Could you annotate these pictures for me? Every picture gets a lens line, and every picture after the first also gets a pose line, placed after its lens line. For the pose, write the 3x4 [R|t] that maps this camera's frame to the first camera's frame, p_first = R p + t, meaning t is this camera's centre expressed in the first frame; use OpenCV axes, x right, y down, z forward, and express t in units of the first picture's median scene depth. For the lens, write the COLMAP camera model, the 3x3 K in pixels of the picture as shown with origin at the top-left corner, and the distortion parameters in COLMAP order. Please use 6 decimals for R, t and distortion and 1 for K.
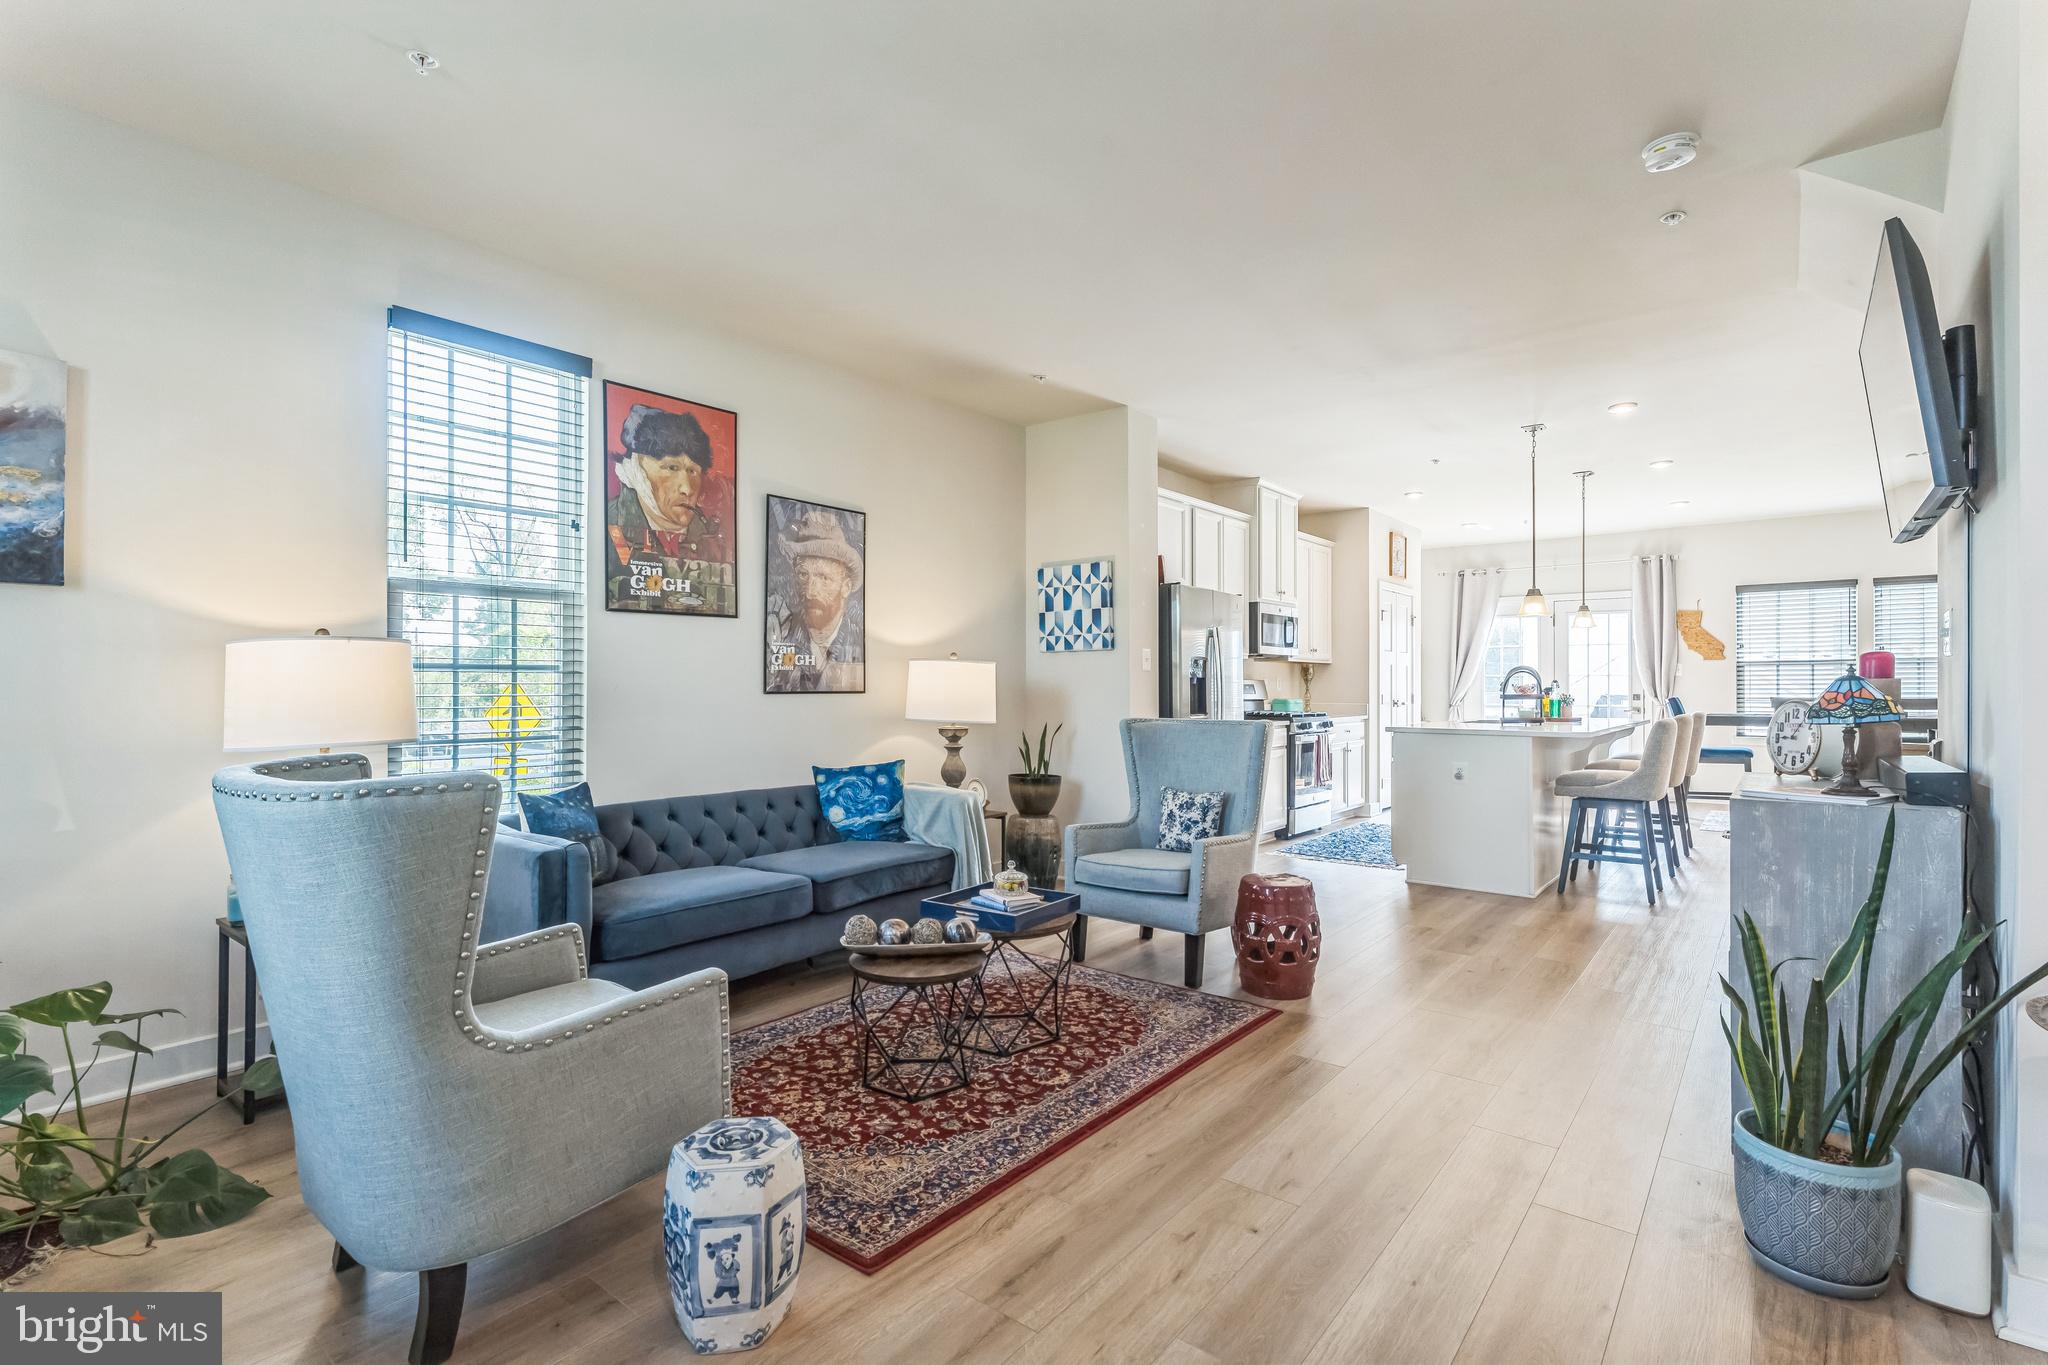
lens RADIAL K [[961.2, 0, 1019.3], [0, 961.2, 677.0], [0, 0, 1]] dist [-0.000054, 0.000161]
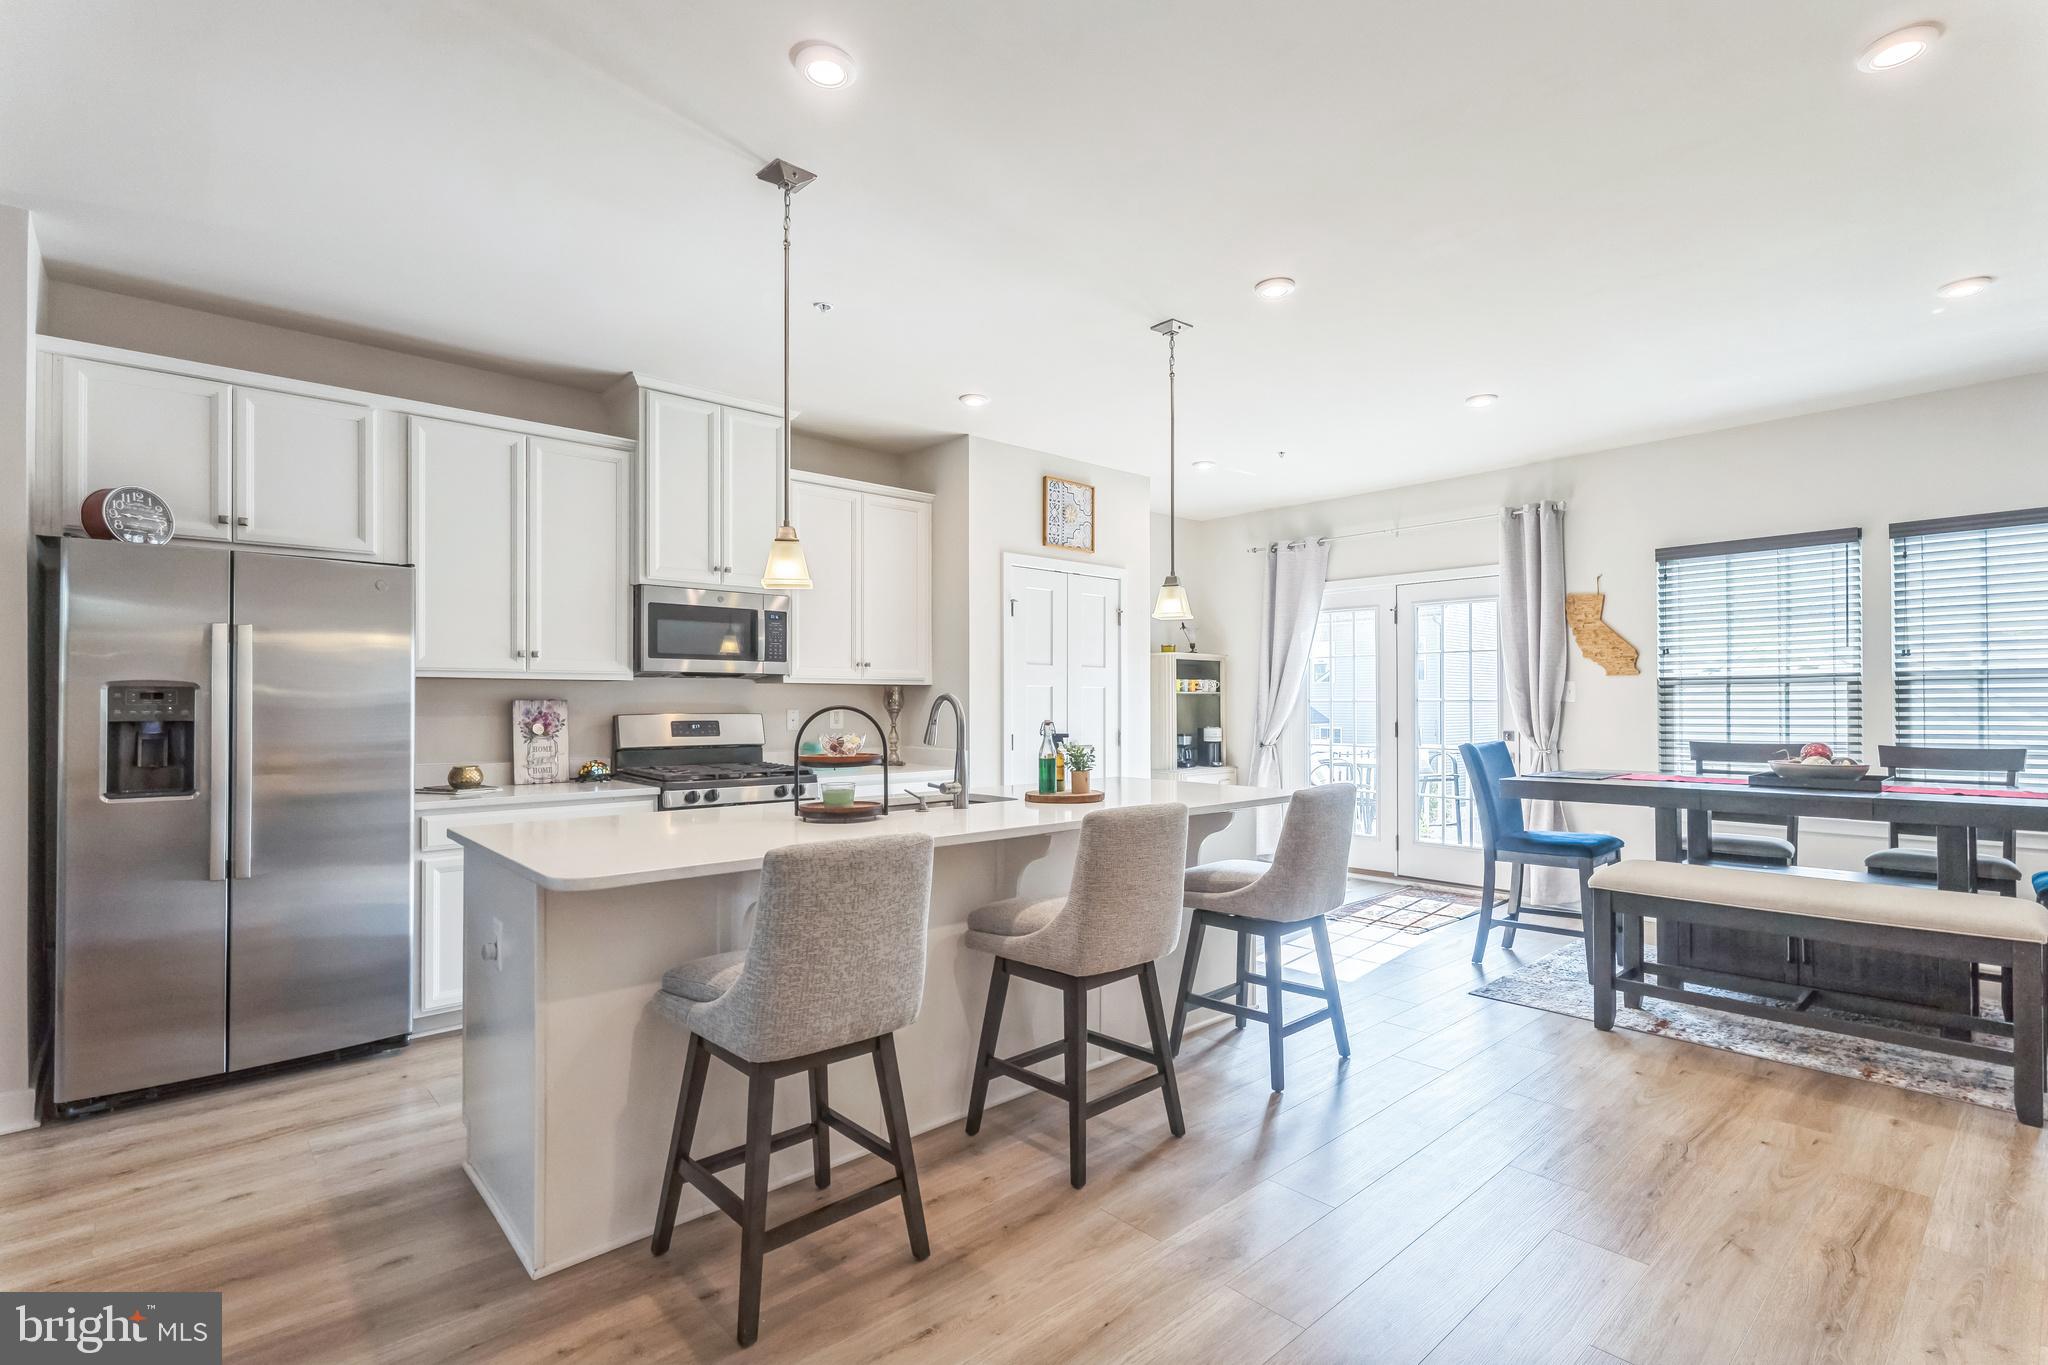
lens RADIAL K [[961.2, 0, 1020.9], [0, 961.2, 699.6], [0, 0, 1]] dist [-0.000054, 0.000161]
pose [[0.987440, -0.001314, -0.157987, 0.444517], [0.002608, 0.999965, 0.007983, -0.008294], [0.157971, -0.008294, 0.987409, 0.348729]]
